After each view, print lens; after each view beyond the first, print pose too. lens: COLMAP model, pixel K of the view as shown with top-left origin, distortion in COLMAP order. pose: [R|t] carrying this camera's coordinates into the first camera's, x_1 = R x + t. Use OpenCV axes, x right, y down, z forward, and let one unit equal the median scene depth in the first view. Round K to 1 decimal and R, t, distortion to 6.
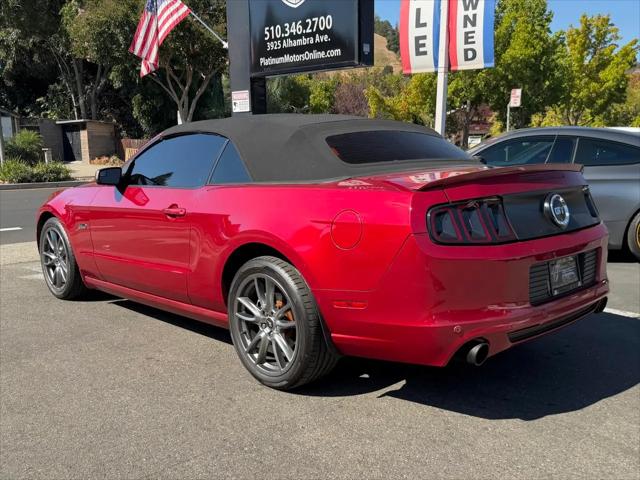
lens RADIAL K [[712.1, 0, 317.8], [0, 712.1, 270.8], [0, 0, 1]] dist [0.080420, -0.222069]
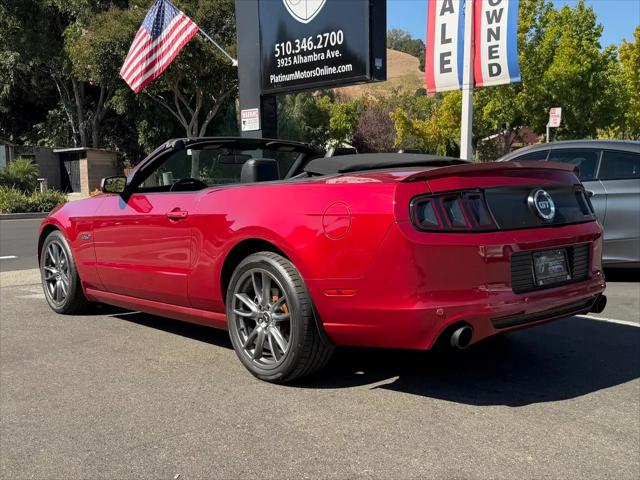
lens RADIAL K [[840.3, 0, 305.8], [0, 840.3, 237.9], [0, 0, 1]] dist [0.142920, -0.380018]
pose [[0.998692, -0.001680, -0.051100, 0.025802], [-0.003884, 0.994079, -0.108593, 0.045371], [0.050980, 0.108650, 0.992772, -0.105829]]
